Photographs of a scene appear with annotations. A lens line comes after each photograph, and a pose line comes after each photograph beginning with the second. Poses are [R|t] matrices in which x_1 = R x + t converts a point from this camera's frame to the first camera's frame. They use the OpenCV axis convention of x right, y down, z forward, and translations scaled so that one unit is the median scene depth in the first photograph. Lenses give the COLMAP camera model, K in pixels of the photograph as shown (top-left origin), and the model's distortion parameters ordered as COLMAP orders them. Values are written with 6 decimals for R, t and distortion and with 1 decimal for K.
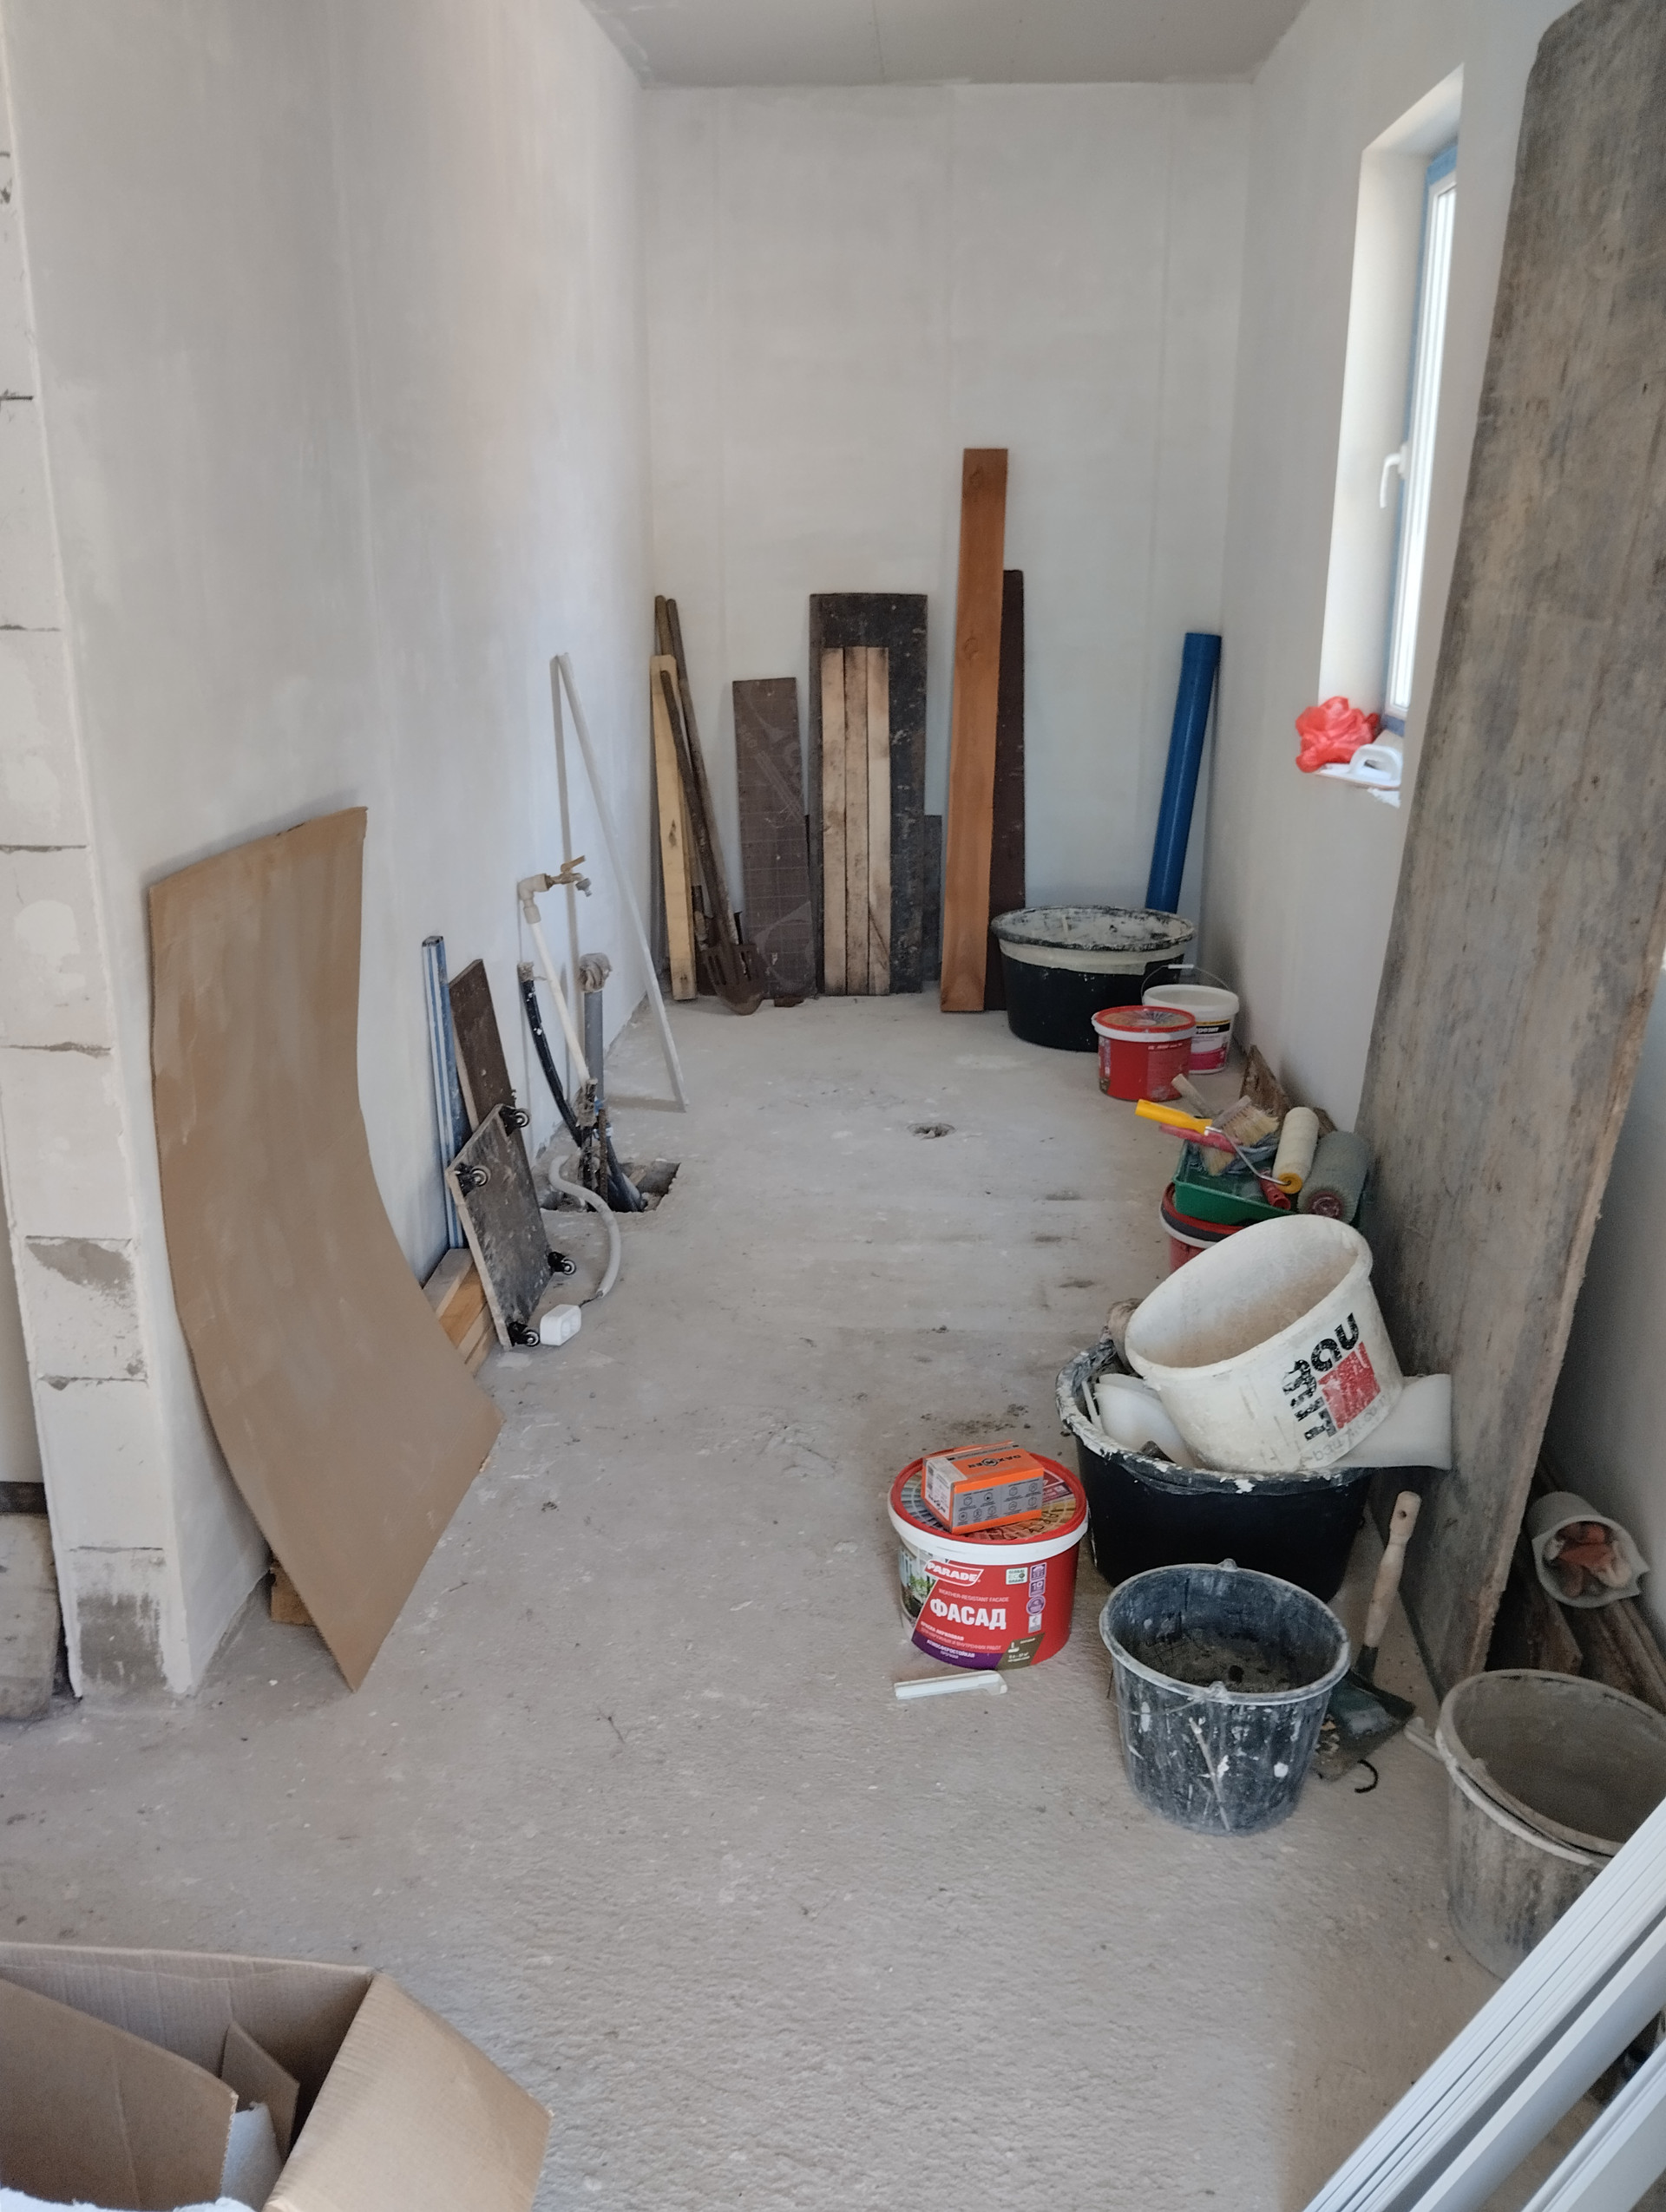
lens RADIAL K [[1801.4, 0, 833.0], [0, 1801.4, 1106.0], [0, 0, 1]] dist [0.096896, -0.189284]
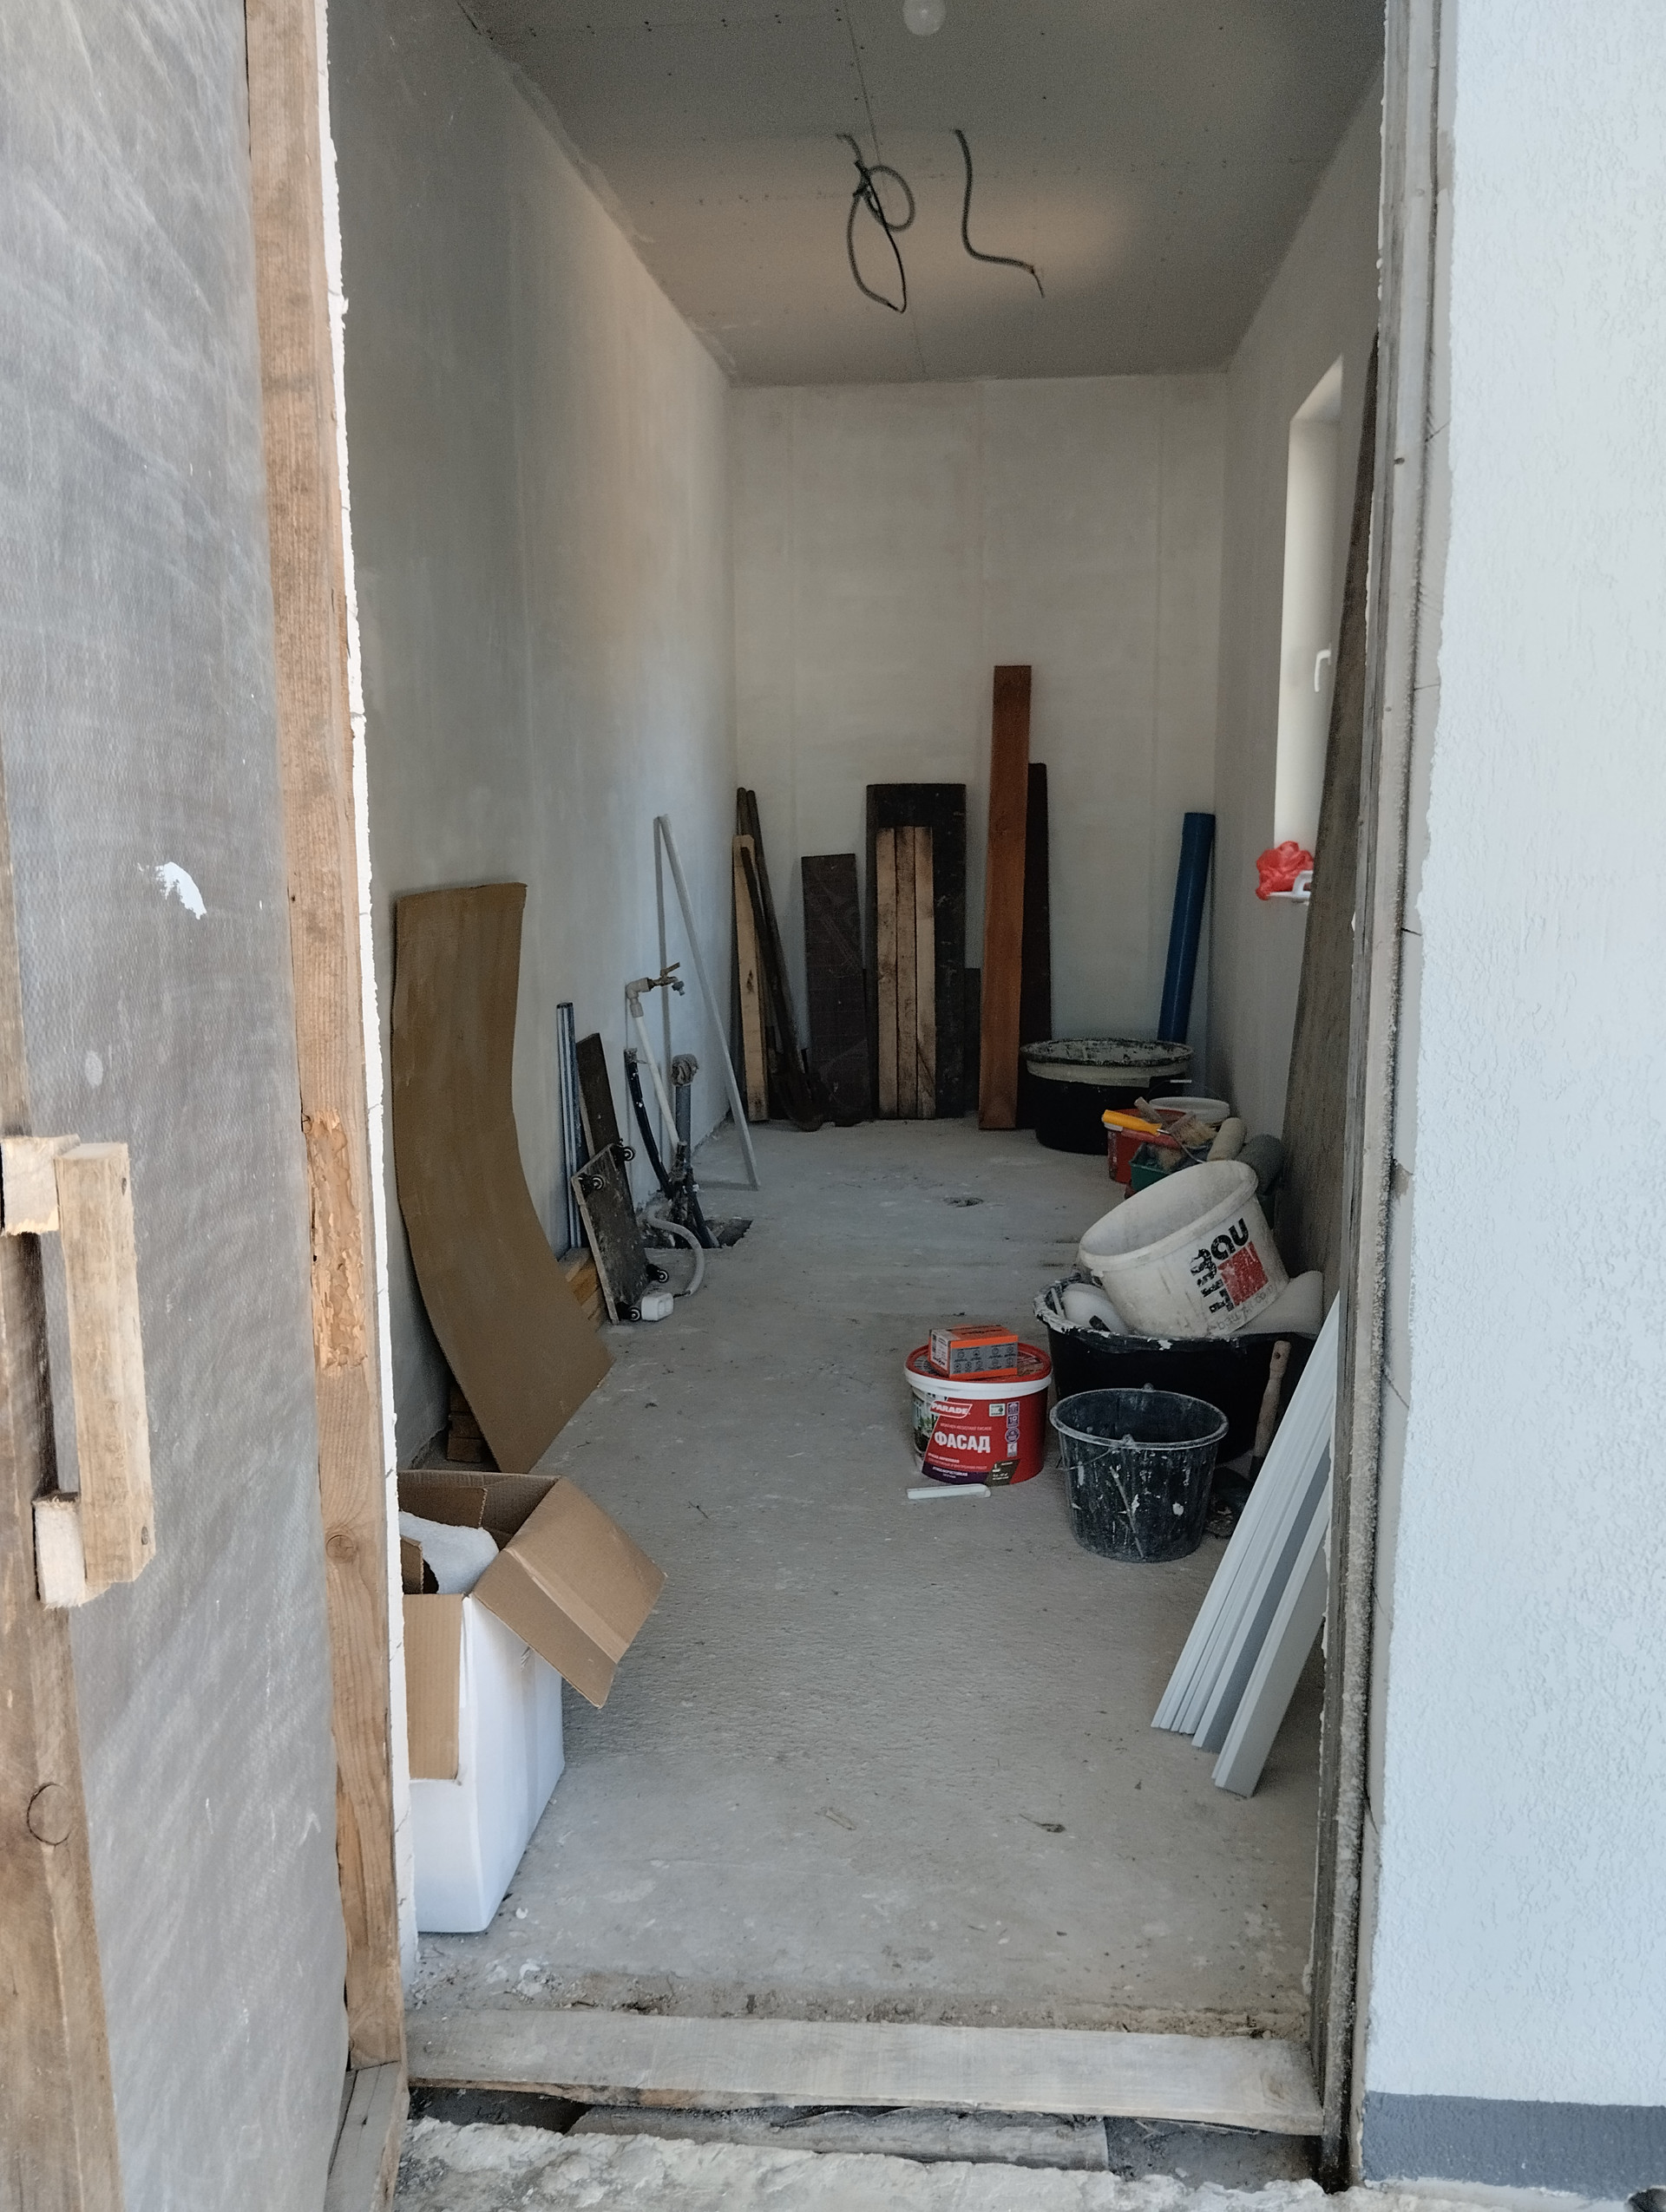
lens RADIAL K [[1801.4, 0, 833.0], [0, 1801.4, 1106.0], [0, 0, 1]] dist [0.096896, -0.189284]
pose [[0.999131, -0.001950, -0.041624, 0.016853], [-0.003622, 0.991060, -0.133365, 0.102226], [0.041512, 0.133400, 0.990193, -0.178774]]
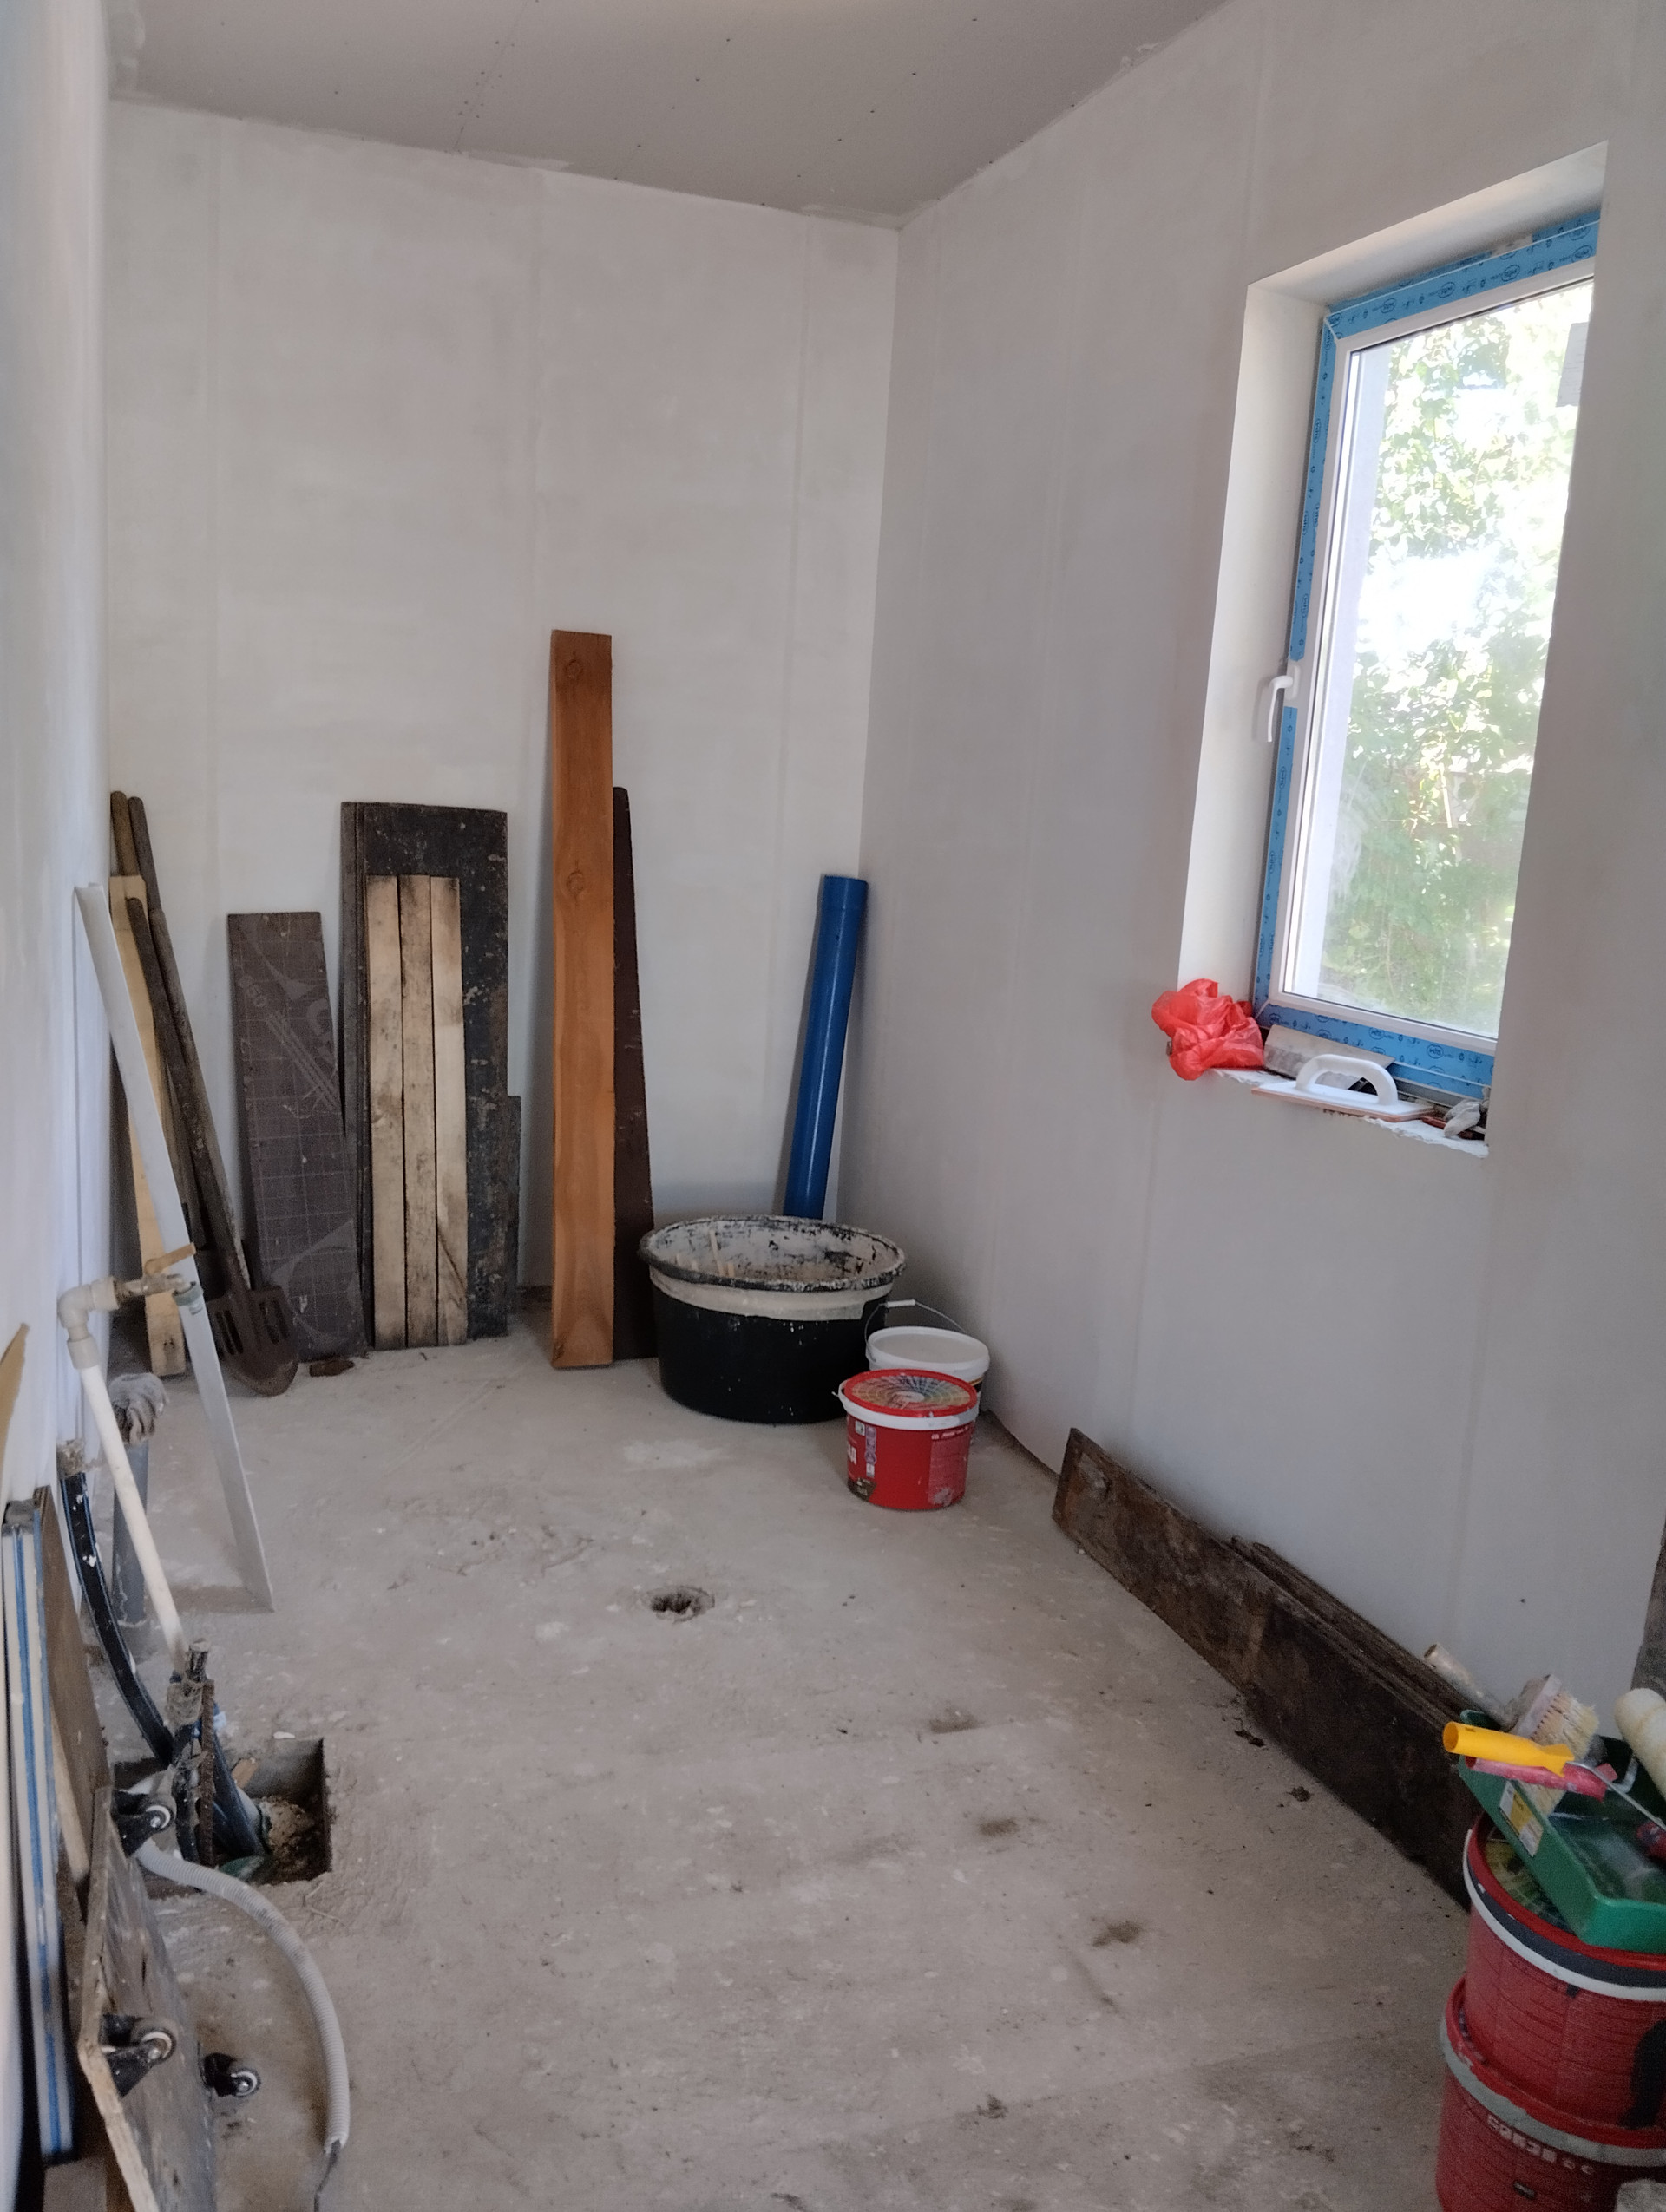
lens RADIAL K [[1786.4, 0, 831.0], [0, 1786.4, 1113.3], [0, 0, 1]] dist [0.088442, -0.157078]
pose [[0.920311, -0.014344, 0.390925, -0.139438], [0.056514, 0.993719, -0.096582, -0.091602], [-0.387085, 0.110978, 0.915341, 0.327791]]
